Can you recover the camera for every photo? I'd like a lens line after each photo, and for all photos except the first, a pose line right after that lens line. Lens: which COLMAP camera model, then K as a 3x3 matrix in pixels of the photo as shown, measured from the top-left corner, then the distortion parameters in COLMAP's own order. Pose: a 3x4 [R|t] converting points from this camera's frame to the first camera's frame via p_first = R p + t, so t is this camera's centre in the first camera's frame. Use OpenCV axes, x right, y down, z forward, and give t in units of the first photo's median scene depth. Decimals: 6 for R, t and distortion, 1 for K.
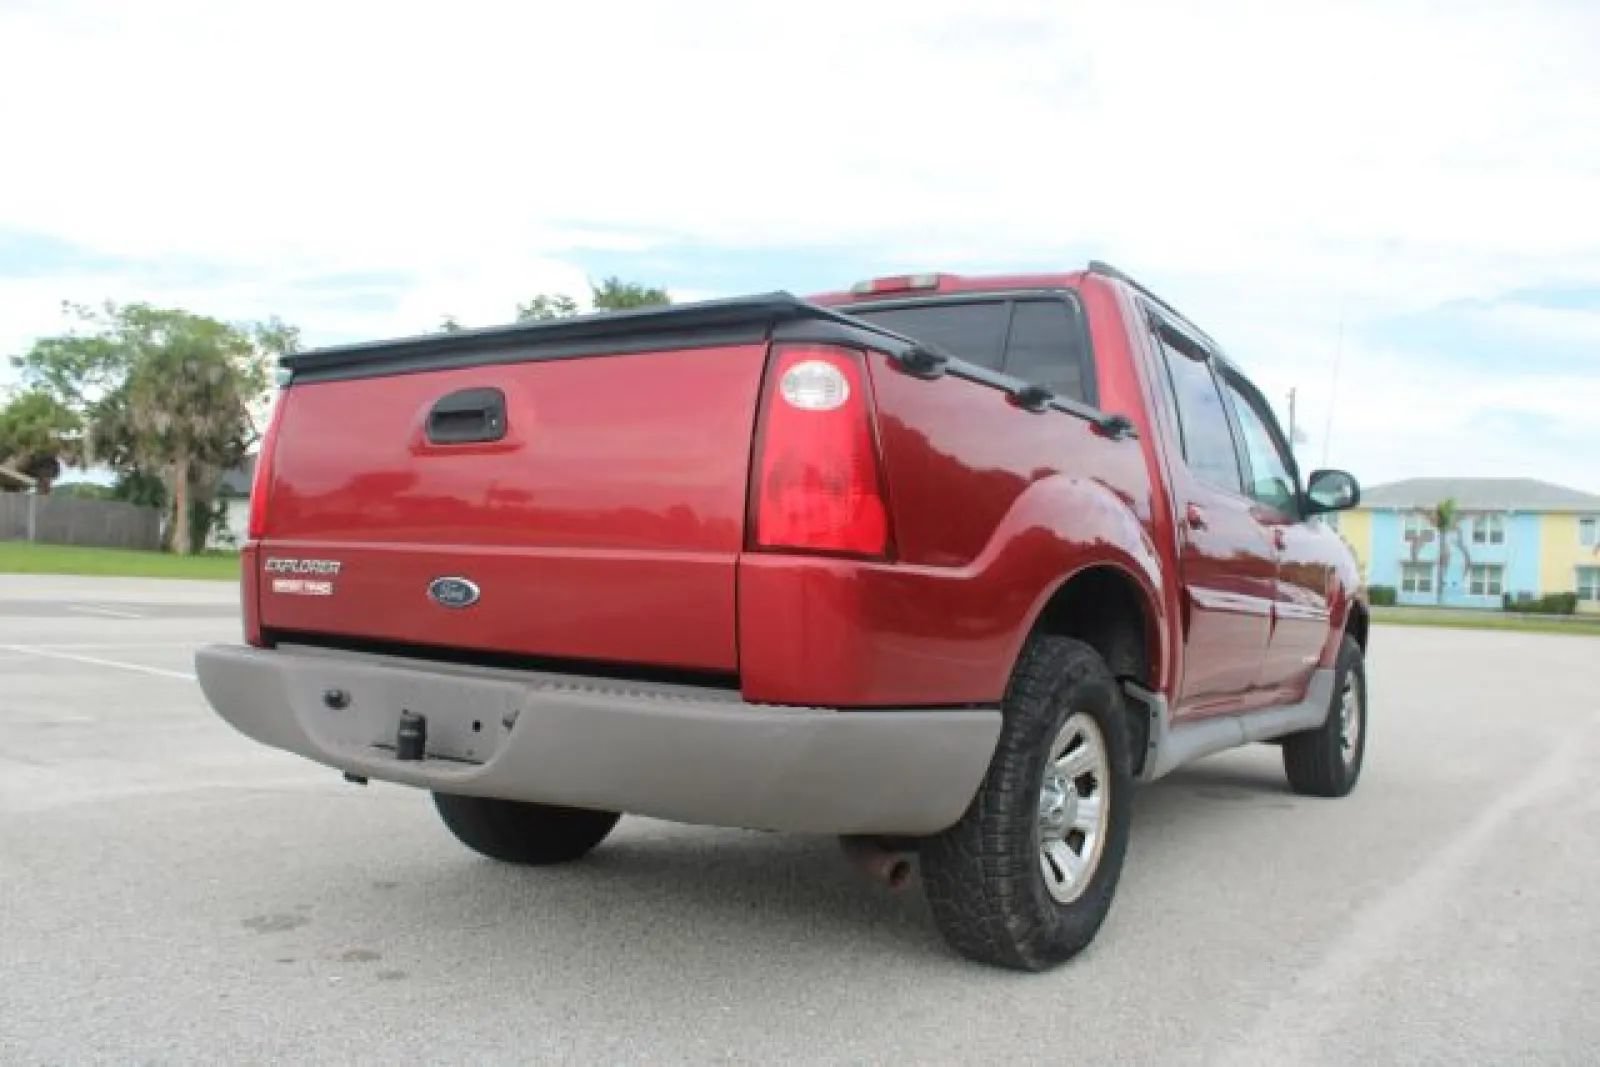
lens RADIAL K [[1322.6, 0, 800.0], [0, 1322.6, 533.5], [0, 0, 1]] dist [-0.165513, 0.144789]
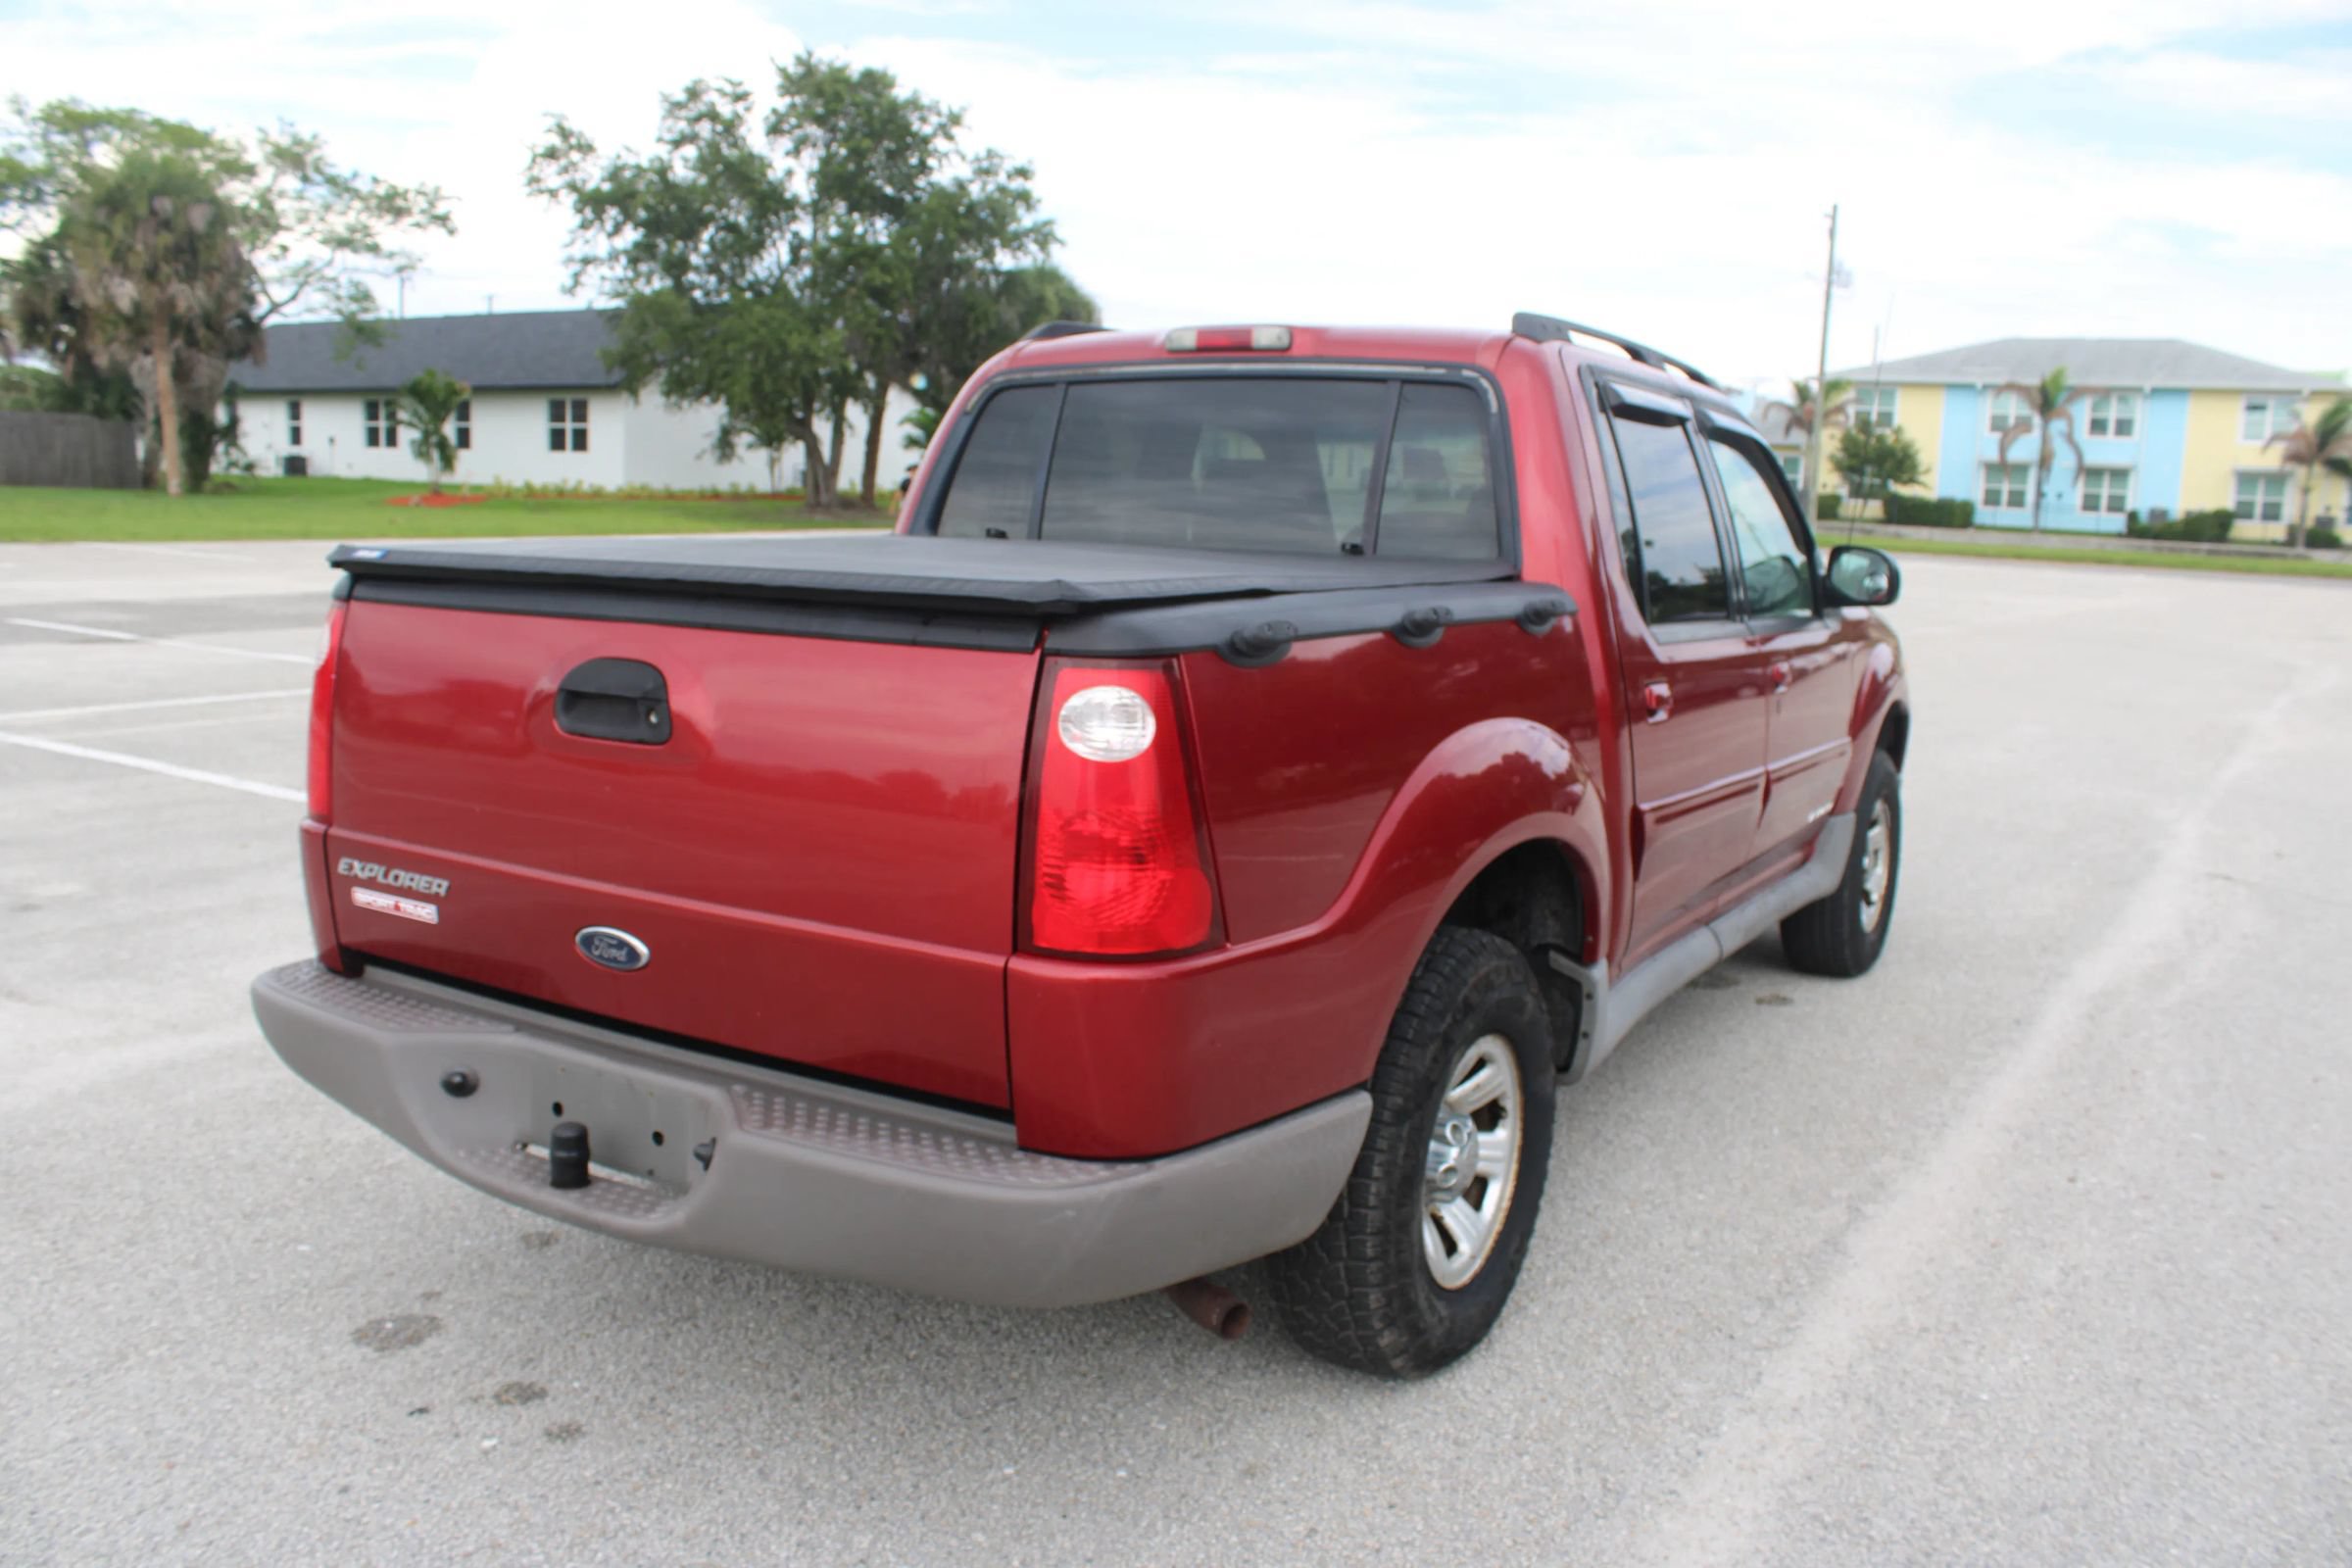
lens RADIAL K [[1938.2, 0, 1169.8], [0, 1938.2, 800.4], [0, 0, 1]] dist [-0.167033, 0.147249]
pose [[0.999273, -0.020530, 0.032136, 0.007594], [0.013935, 0.981021, 0.193401, -0.192719], [-0.035496, -0.192813, 0.980593, -0.019802]]
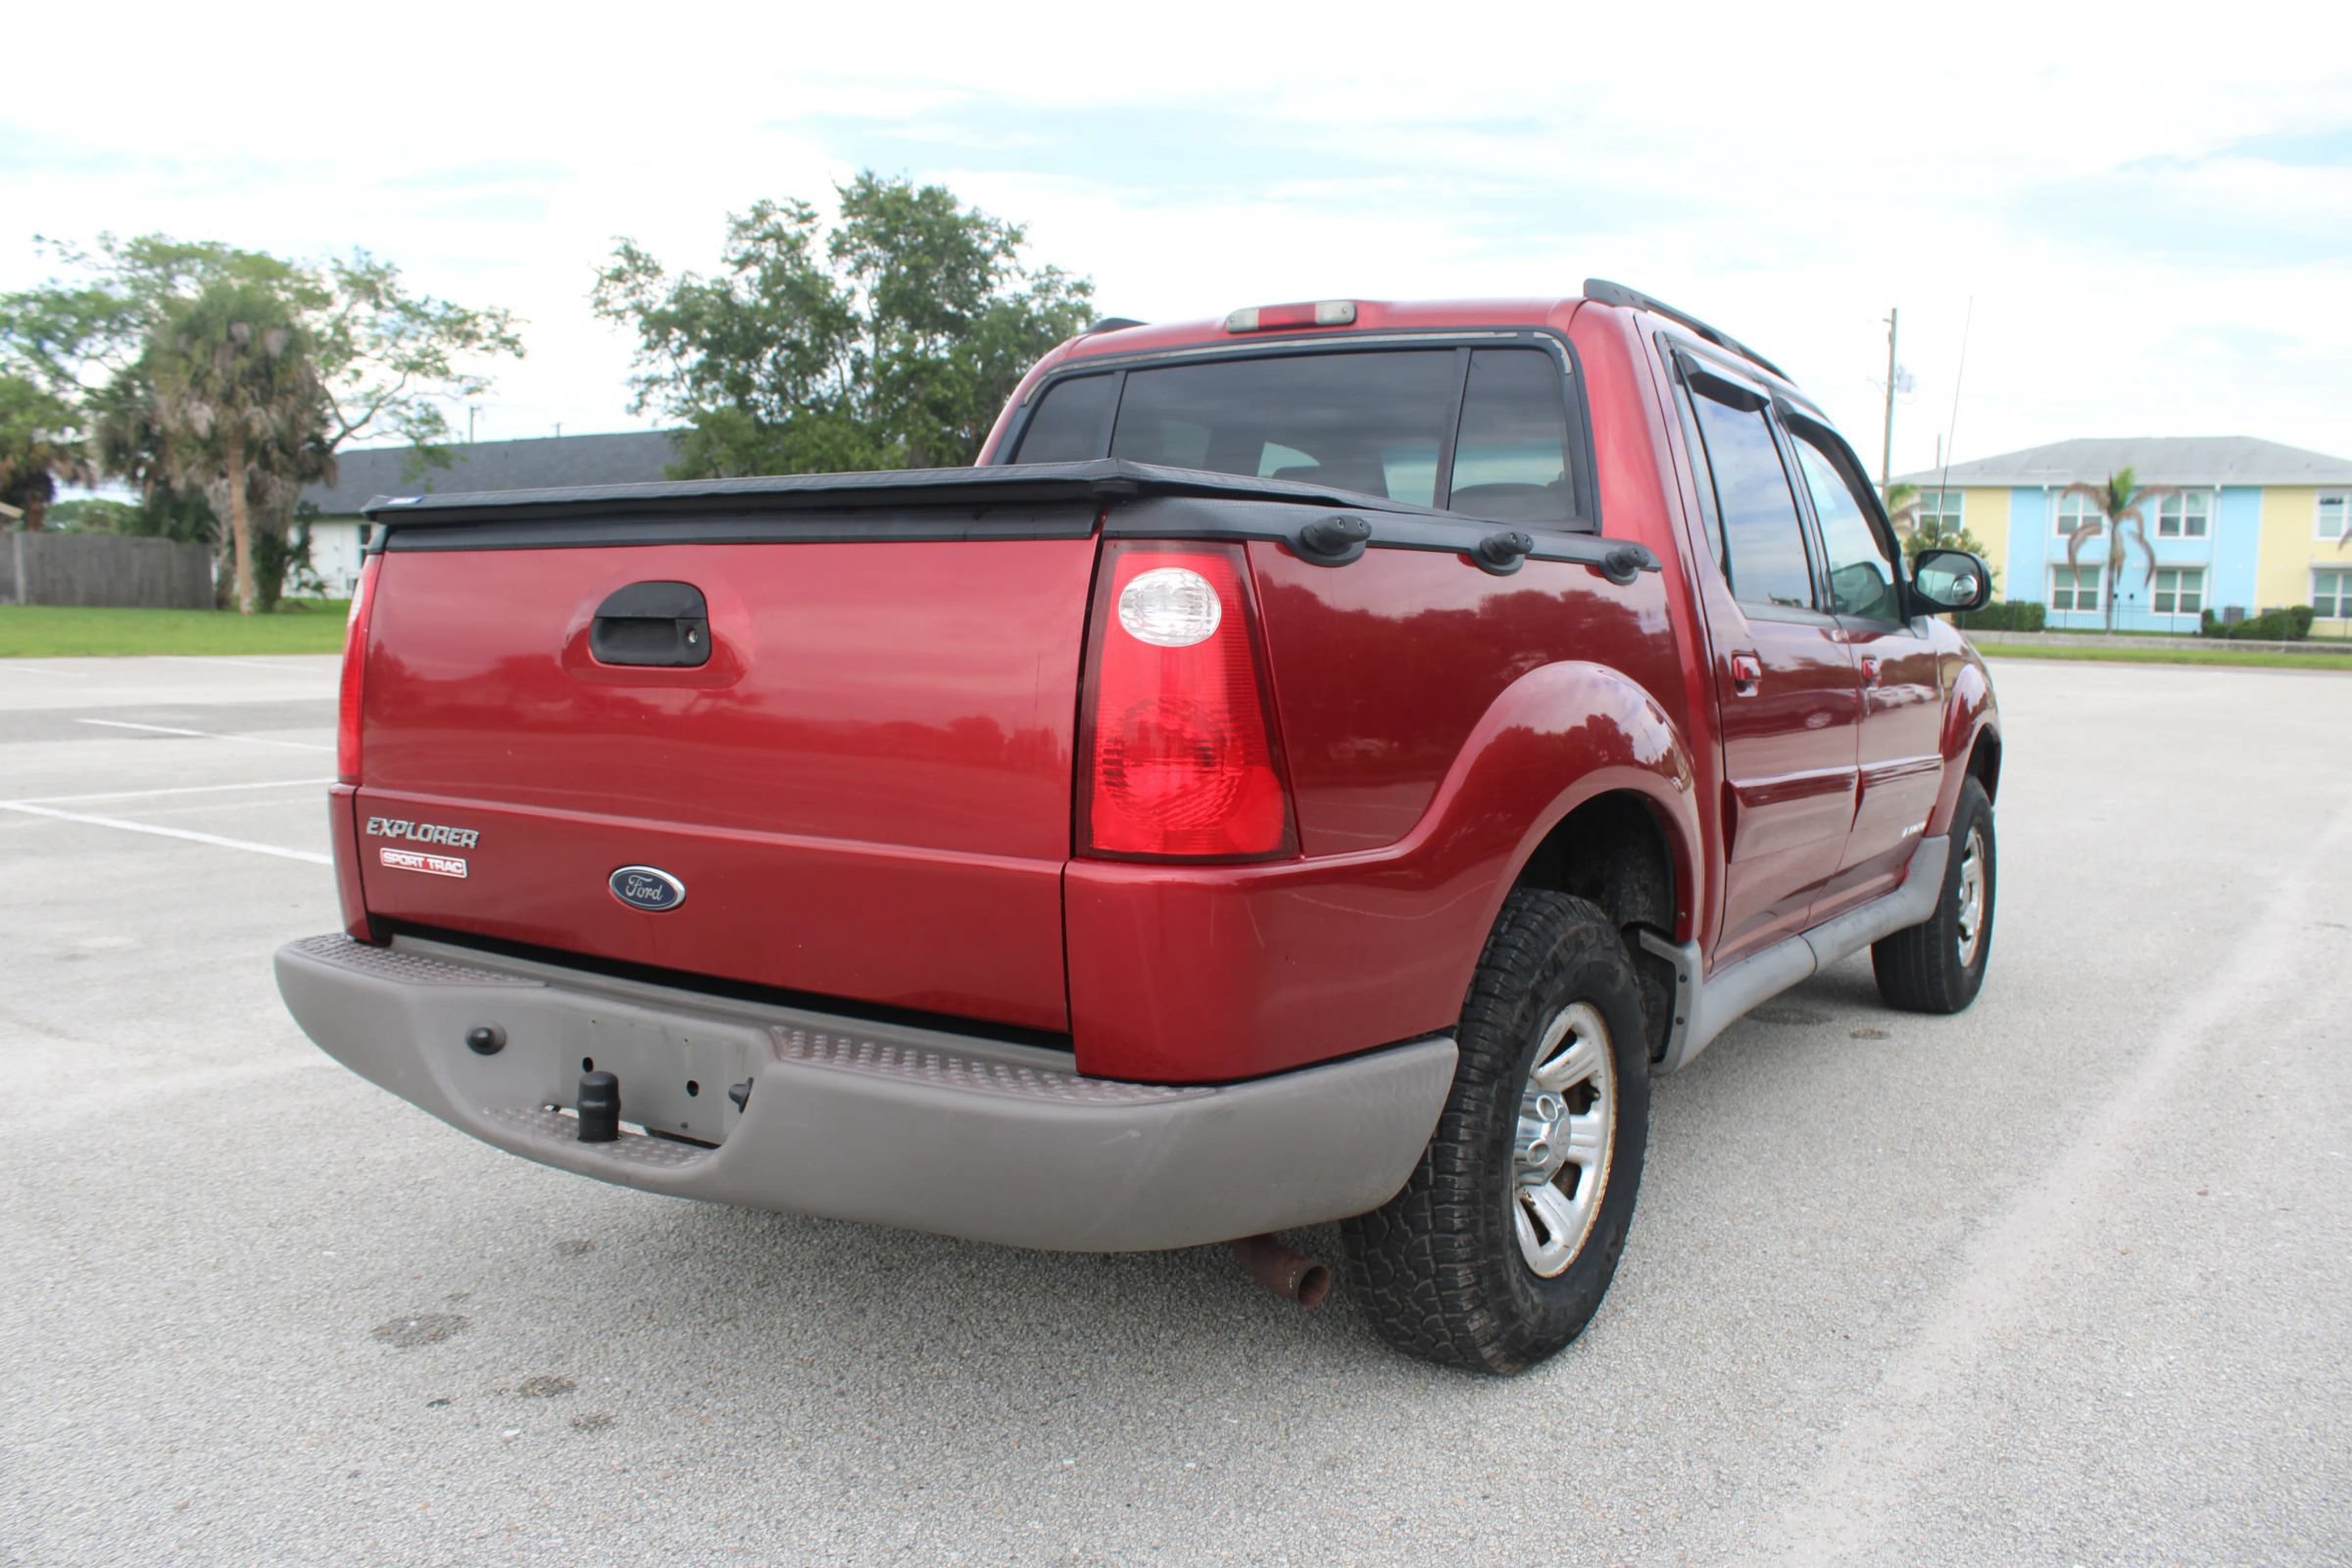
lens RADIAL K [[1950.4, 0, 1168.0], [0, 1950.4, 789.8], [0, 0, 1]] dist [-0.168029, 0.151636]
pose [[0.999589, -0.028661, -0.000462, 0.005992], [0.028487, 0.991447, 0.127360, -0.103326], [-0.003192, -0.127321, 0.991856, 0.012718]]
